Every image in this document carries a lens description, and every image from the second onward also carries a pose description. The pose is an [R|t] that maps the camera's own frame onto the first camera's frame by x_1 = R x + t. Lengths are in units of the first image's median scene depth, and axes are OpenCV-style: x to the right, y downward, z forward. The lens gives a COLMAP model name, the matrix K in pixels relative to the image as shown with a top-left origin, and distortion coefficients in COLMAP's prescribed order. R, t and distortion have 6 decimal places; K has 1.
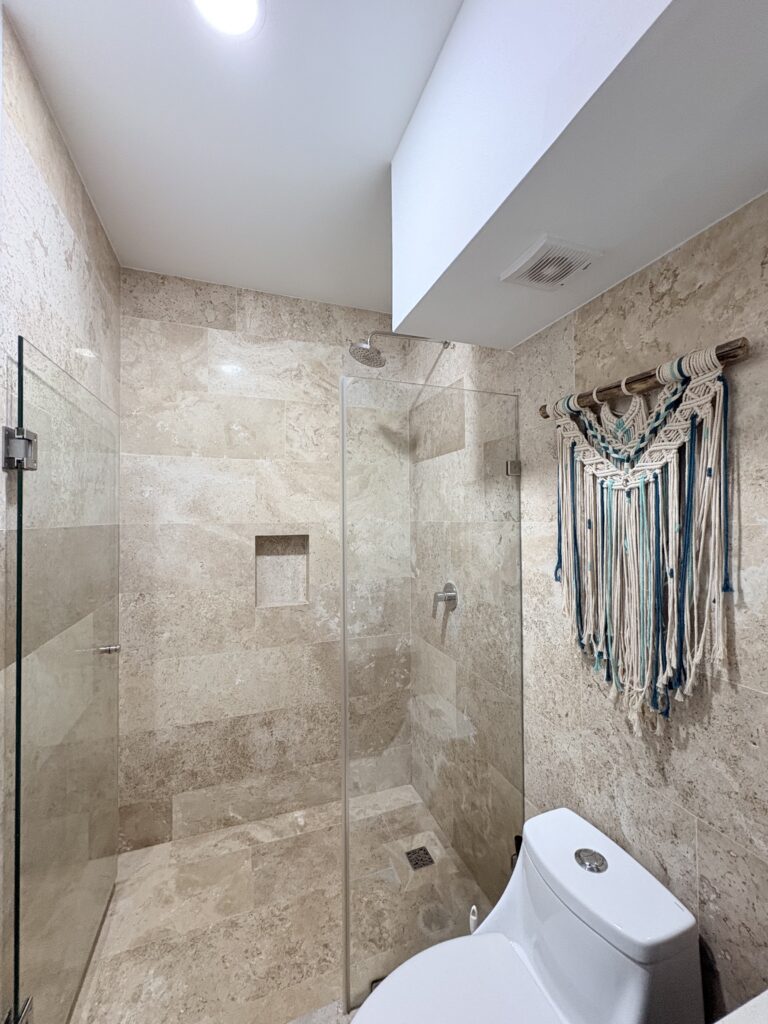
lens RADIAL K [[409.5, 0, 378.5], [0, 409.5, 512.2], [0, 0, 1]] dist [-0.000220, 0.000421]
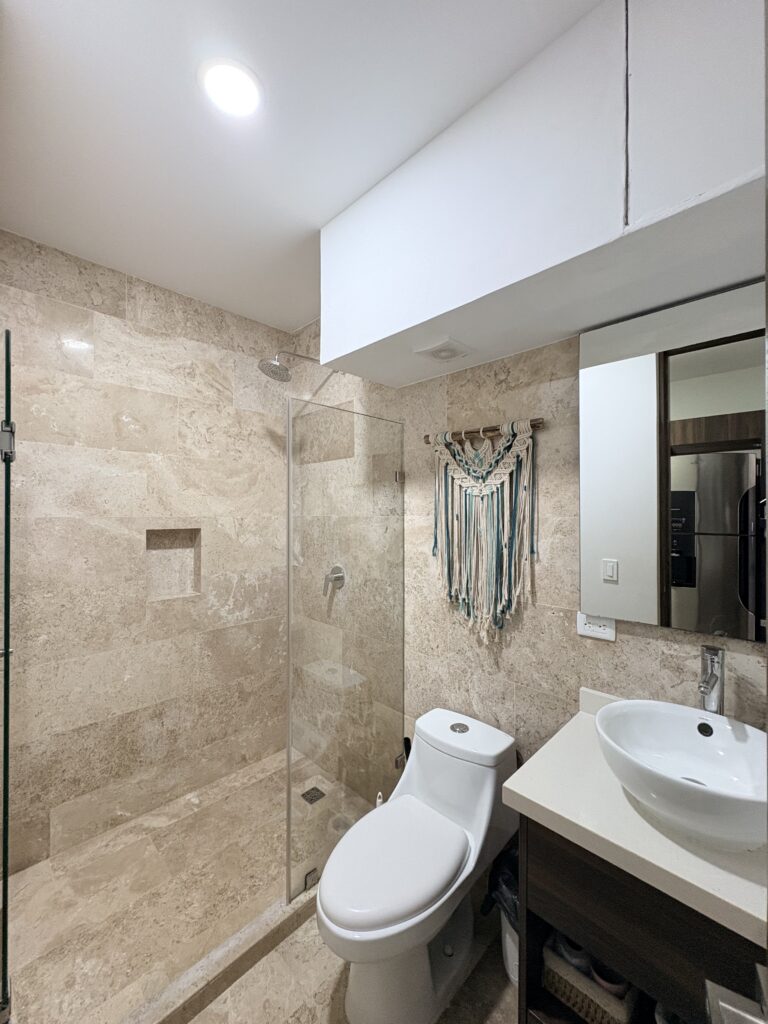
lens RADIAL K [[409.5, 0, 378.5], [0, 409.5, 512.2], [0, 0, 1]] dist [-0.000220, 0.000421]
pose [[0.905818, 0.007561, 0.423600, -0.242449], [-0.011969, 0.999898, 0.007747, 0.000920], [-0.423499, -0.012088, 0.905816, -0.161850]]
